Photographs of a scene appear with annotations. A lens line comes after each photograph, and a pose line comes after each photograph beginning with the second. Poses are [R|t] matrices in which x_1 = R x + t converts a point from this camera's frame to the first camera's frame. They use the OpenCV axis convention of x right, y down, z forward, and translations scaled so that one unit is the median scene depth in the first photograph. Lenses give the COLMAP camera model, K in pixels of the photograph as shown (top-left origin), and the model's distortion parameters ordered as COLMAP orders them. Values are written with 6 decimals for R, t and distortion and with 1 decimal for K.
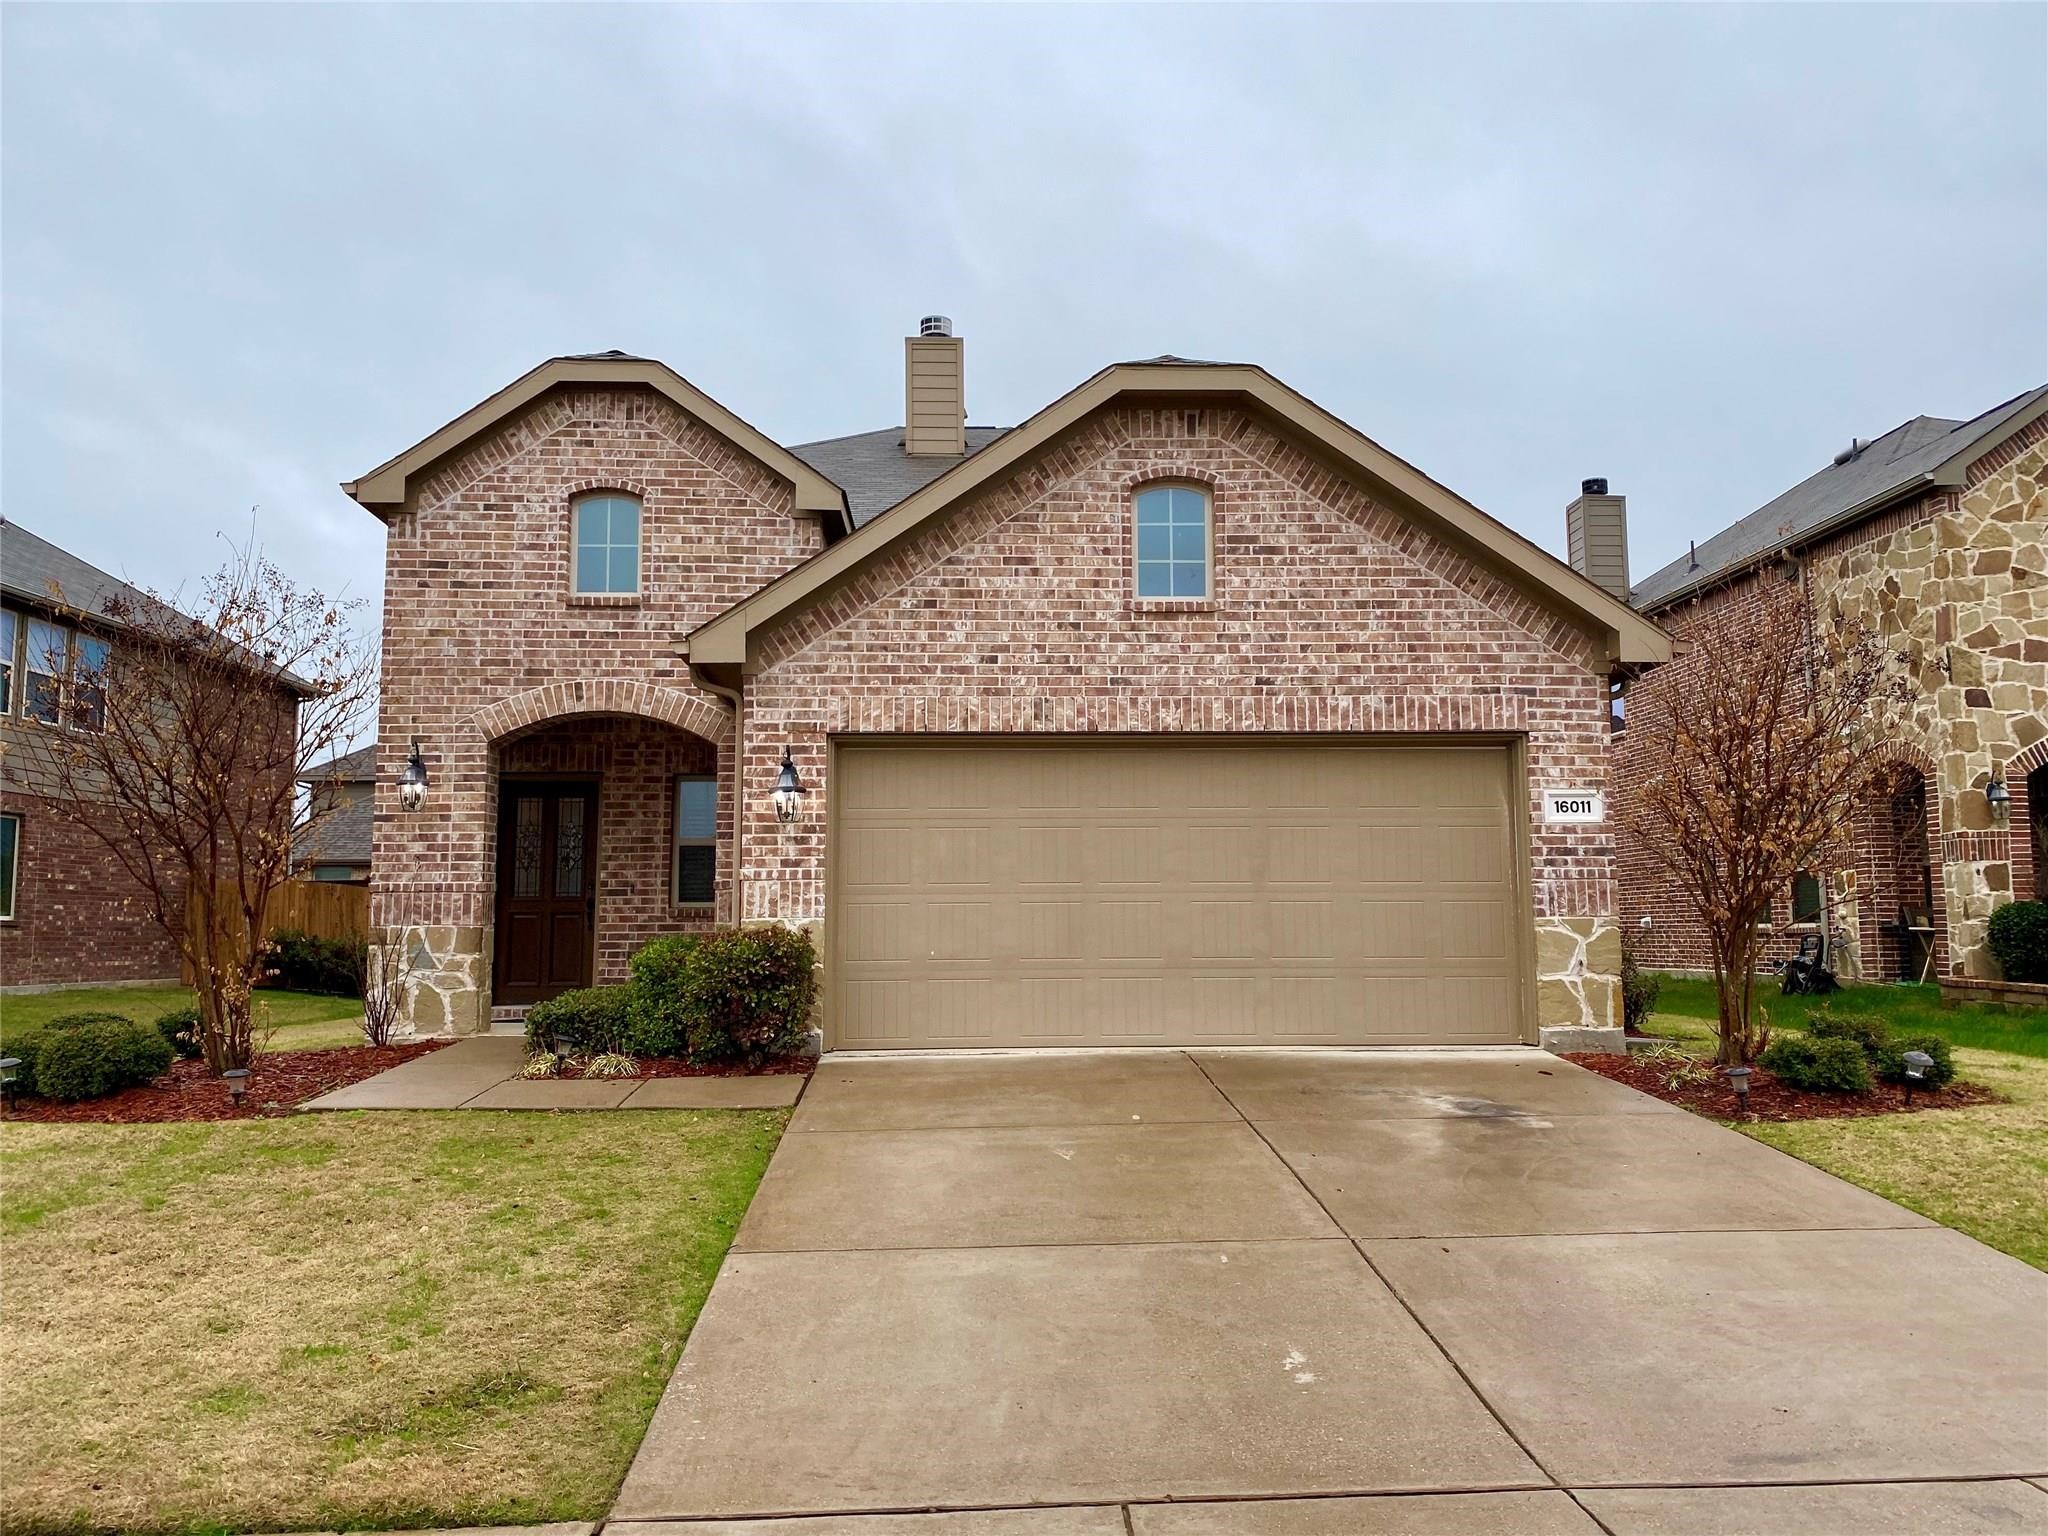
lens RADIAL K [[1561.5, 0, 1023.9], [0, 1561.5, 763.5], [0, 0, 1]] dist [-0.015991, -0.000740]
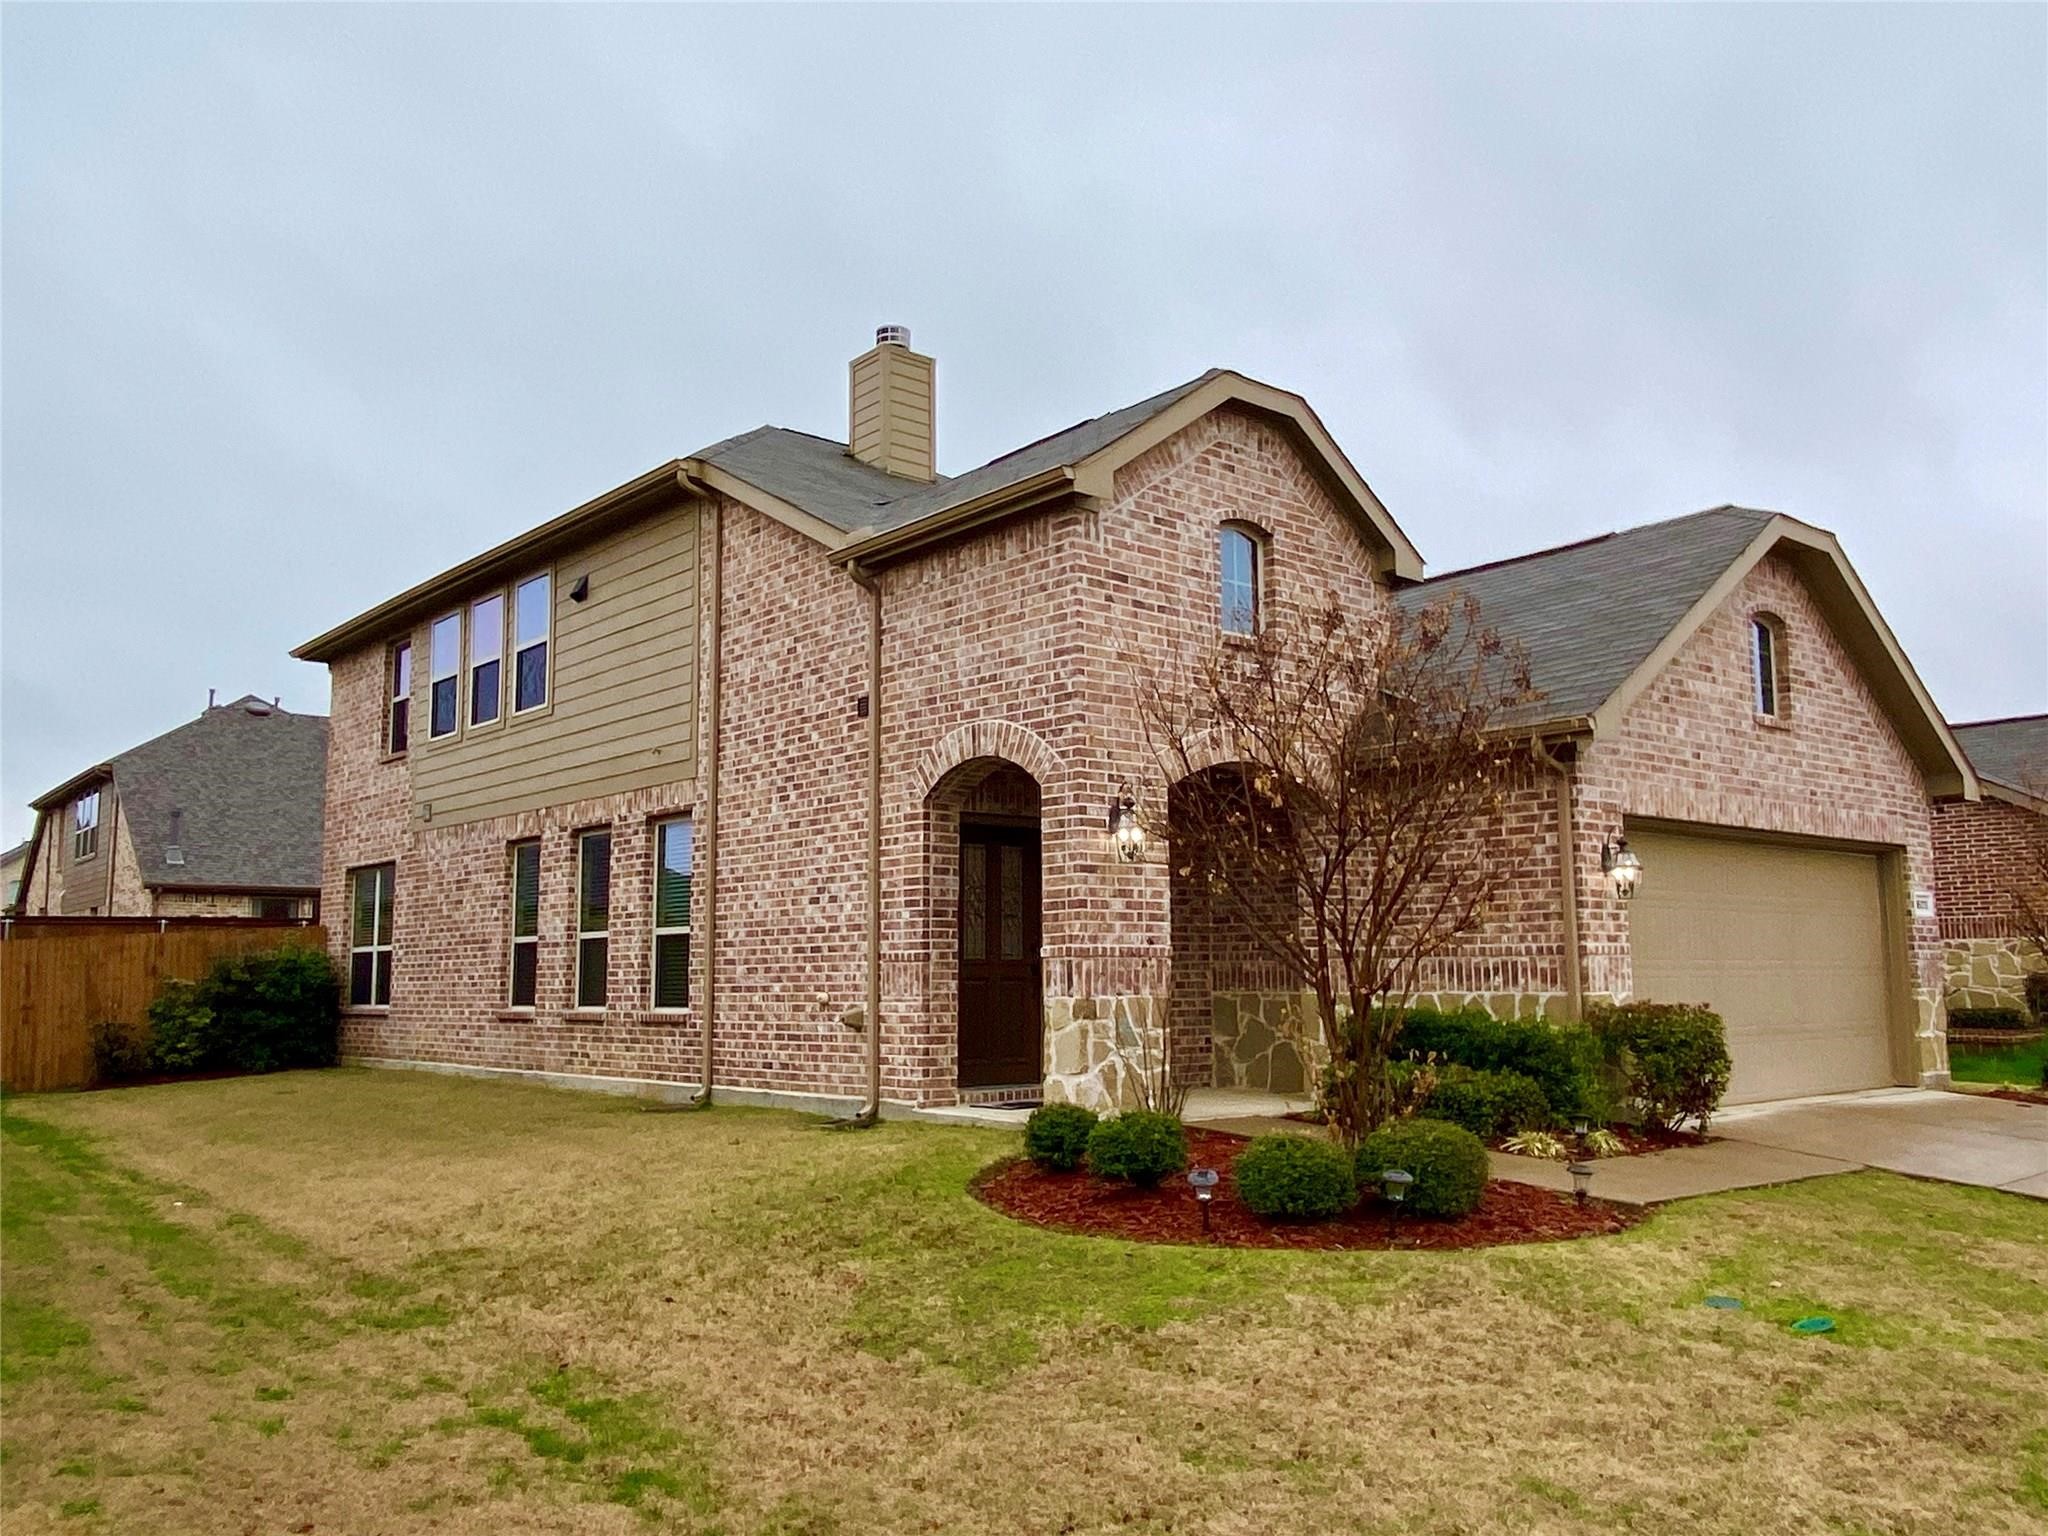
lens RADIAL K [[1639.1, 0, 1022.3], [0, 1639.1, 774.8], [0, 0, 1]] dist [0.005798, -0.009178]
pose [[0.816530, 0.080318, 0.571689, -0.932481], [-0.066973, 0.996767, -0.044382, 0.025656], [-0.573406, -0.002049, 0.819269, 0.284457]]
